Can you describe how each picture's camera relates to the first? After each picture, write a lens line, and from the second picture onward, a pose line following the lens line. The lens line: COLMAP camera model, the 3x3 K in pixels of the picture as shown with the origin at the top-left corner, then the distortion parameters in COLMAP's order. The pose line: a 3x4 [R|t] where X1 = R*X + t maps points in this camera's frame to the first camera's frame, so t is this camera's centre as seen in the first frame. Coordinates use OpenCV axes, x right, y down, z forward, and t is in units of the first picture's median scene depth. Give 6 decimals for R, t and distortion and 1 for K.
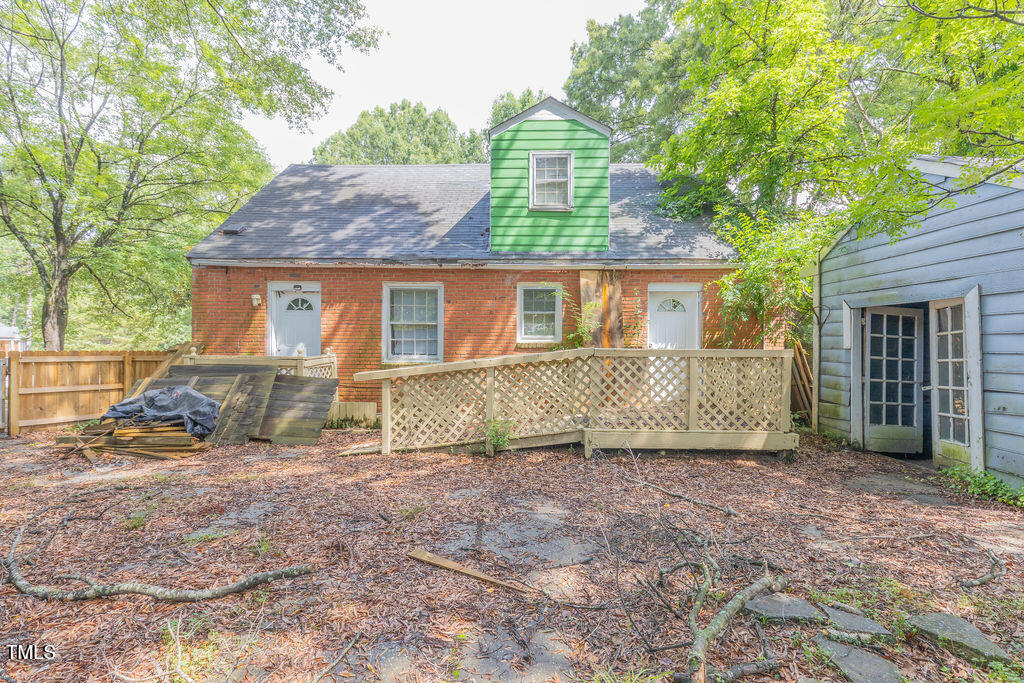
lens RADIAL K [[436.9, 0, 512.0], [0, 436.9, 341.5], [0, 0, 1]] dist [-0.000537, -0.000036]
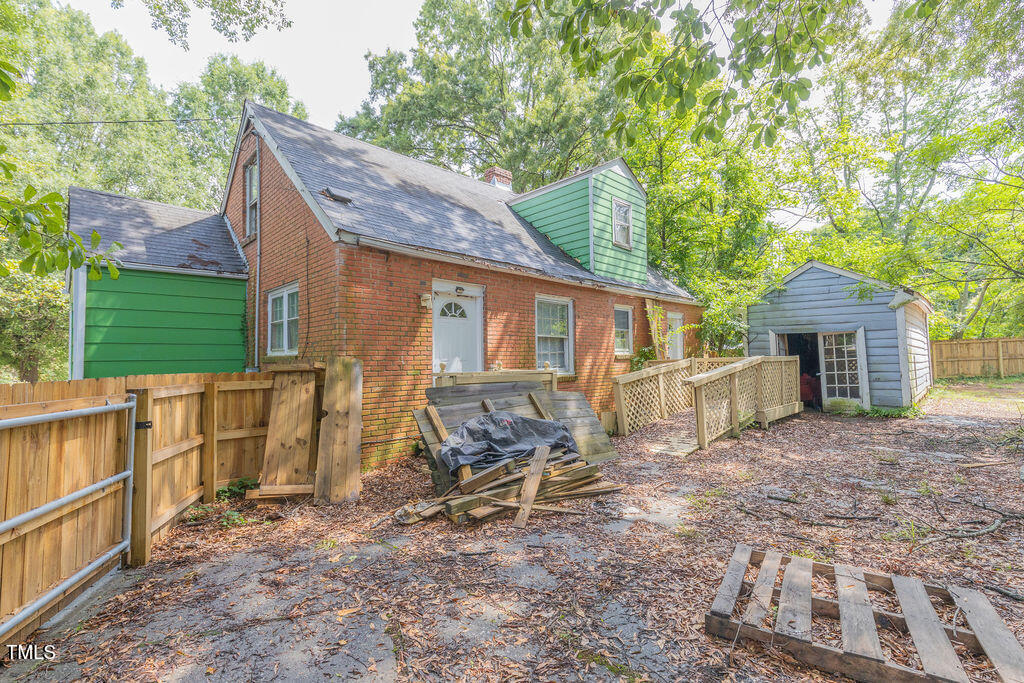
lens RADIAL K [[436.9, 0, 512.0], [0, 436.9, 341.5], [0, 0, 1]] dist [-0.000537, -0.000036]
pose [[0.722345, 0.014830, 0.691374, -1.001242], [0.013237, 0.999290, -0.035266, 0.004831], [-0.691406, 0.034626, 0.721636, 0.340320]]
